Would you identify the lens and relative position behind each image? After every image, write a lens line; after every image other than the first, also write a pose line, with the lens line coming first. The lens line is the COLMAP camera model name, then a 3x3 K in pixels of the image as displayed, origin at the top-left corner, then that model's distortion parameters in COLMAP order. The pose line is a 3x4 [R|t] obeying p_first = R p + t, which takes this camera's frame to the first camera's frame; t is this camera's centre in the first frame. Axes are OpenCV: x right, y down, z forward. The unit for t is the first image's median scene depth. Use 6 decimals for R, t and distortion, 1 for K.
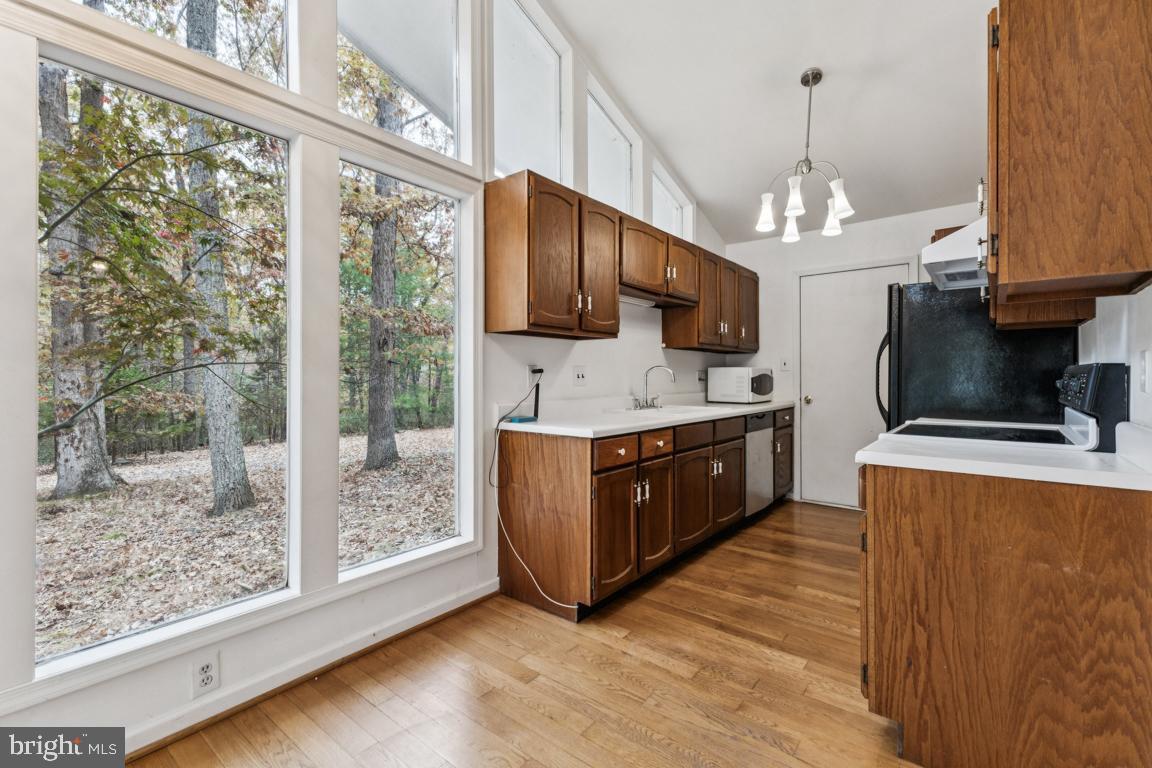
lens RADIAL K [[508.5, 0, 577.4], [0, 508.5, 379.7], [0, 0, 1]] dist [0.029124, -0.008438]
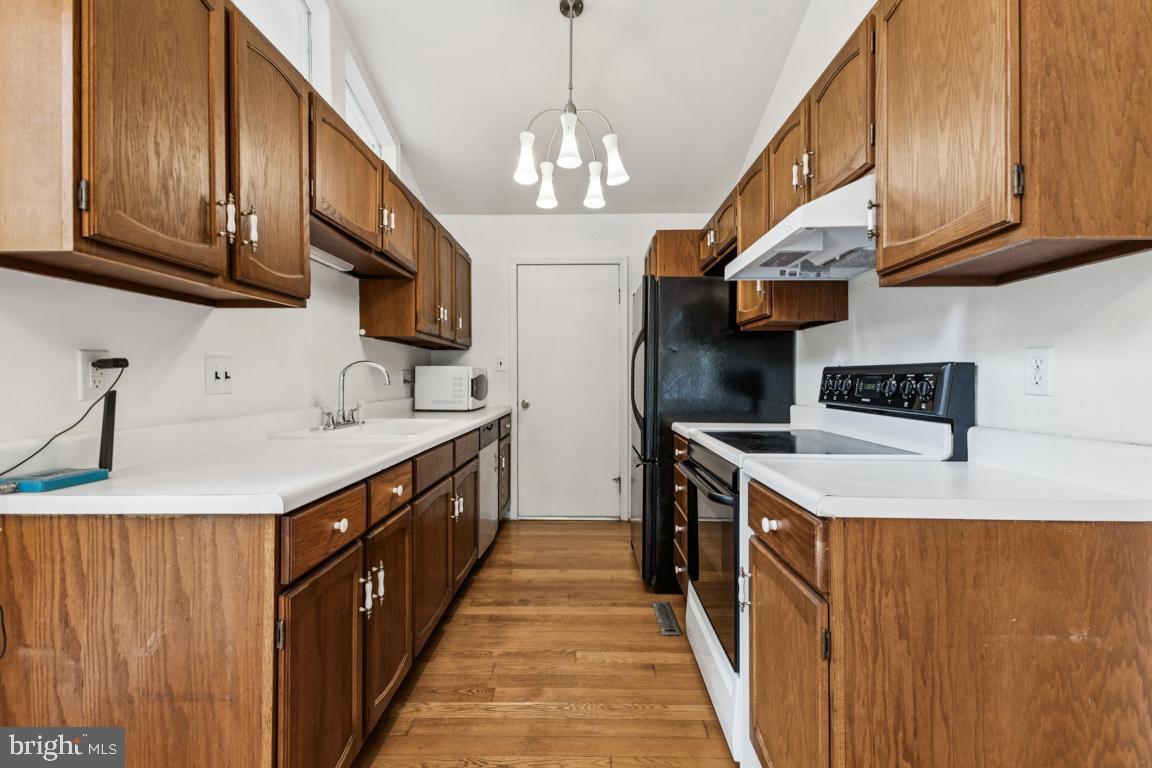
lens RADIAL K [[508.5, 0, 577.4], [0, 508.5, 379.7], [0, 0, 1]] dist [0.029124, -0.008438]
pose [[0.792637, 0.000210, 0.609694, -0.055001], [0.002011, 0.999994, -0.002959, -0.000285], [-0.609691, 0.003572, 0.792631, 0.699948]]
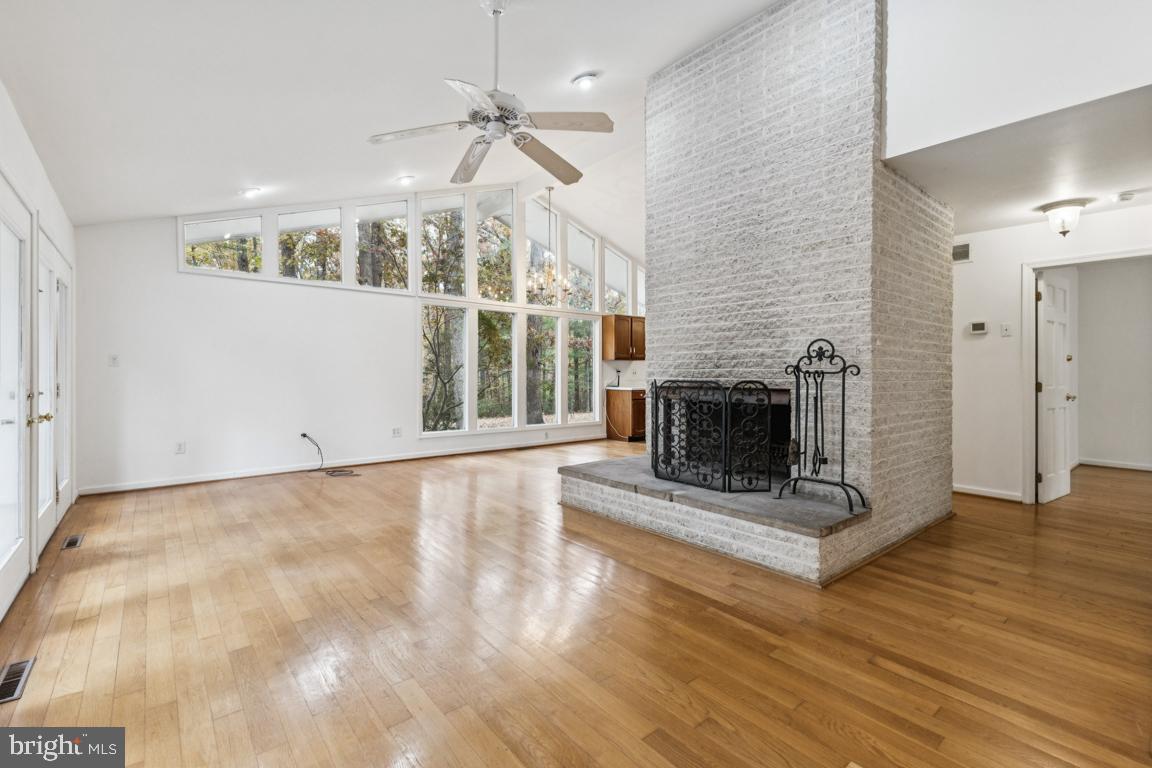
lens RADIAL K [[508.5, 0, 577.4], [0, 508.5, 379.7], [0, 0, 1]] dist [0.029124, -0.008438]
pose [[0.979521, 0.004175, -0.201298, 0.539782], [-0.001908, 0.999933, 0.011459, -0.003866], [0.201332, -0.010840, 0.979463, -3.758413]]
